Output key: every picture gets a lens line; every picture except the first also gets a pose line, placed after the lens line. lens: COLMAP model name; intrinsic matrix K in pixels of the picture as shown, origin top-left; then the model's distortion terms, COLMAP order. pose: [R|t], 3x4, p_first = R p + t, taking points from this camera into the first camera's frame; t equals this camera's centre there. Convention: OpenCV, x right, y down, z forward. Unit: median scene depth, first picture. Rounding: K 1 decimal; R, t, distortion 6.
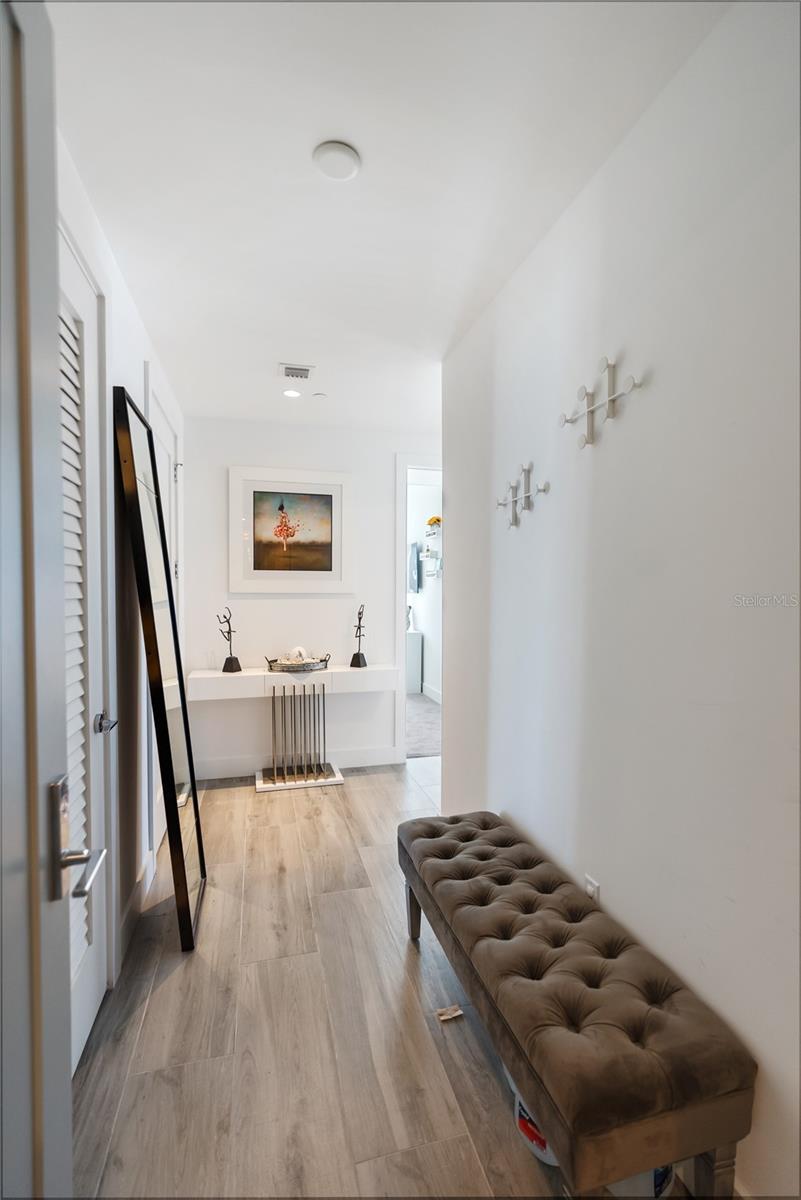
lens RADIAL K [[539.8, 0, 401.6], [0, 539.8, 599.6], [0, 0, 1]] dist [-0.004249, 0.000223]
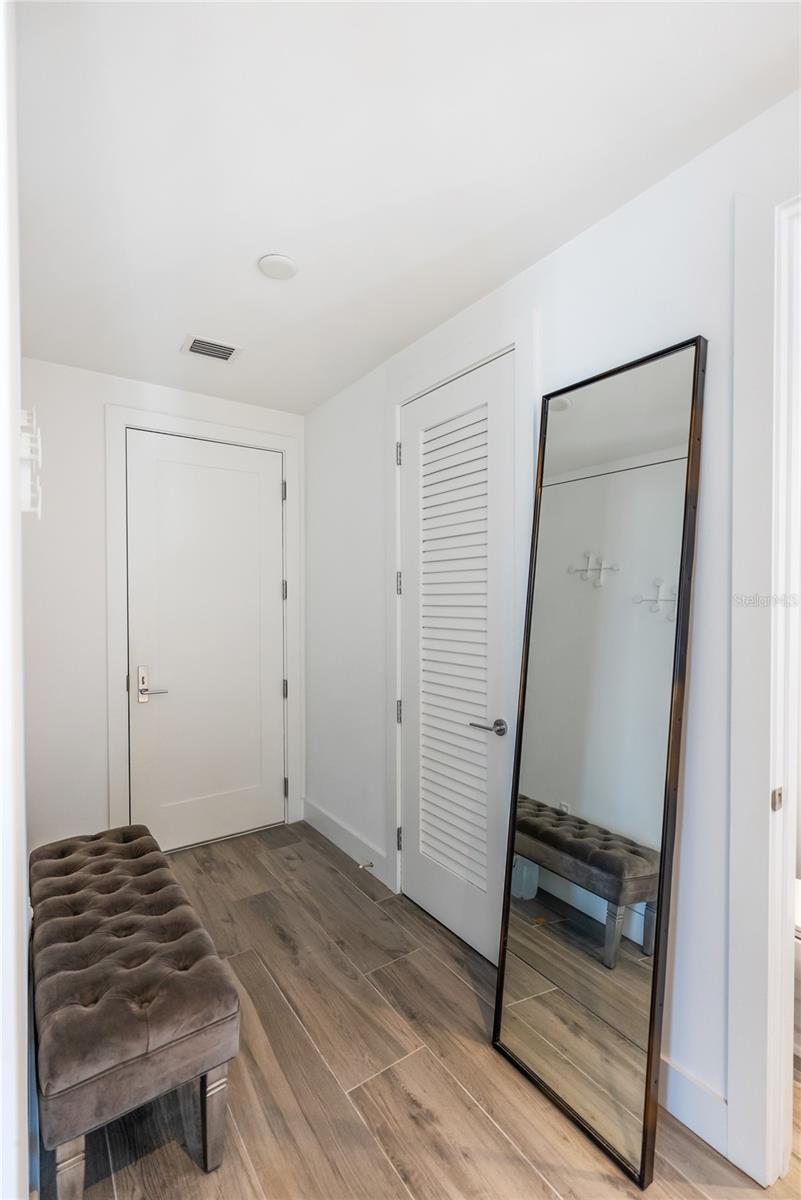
lens RADIAL K [[539.8, 0, 401.0], [0, 539.8, 601.6], [0, 0, 1]] dist [-0.004249, 0.000223]
pose [[-0.942271, 0.005654, -0.334804, 0.026255], [-0.000463, 0.999834, 0.018188, -0.060262], [0.334851, 0.017294, -0.942112, 1.940044]]
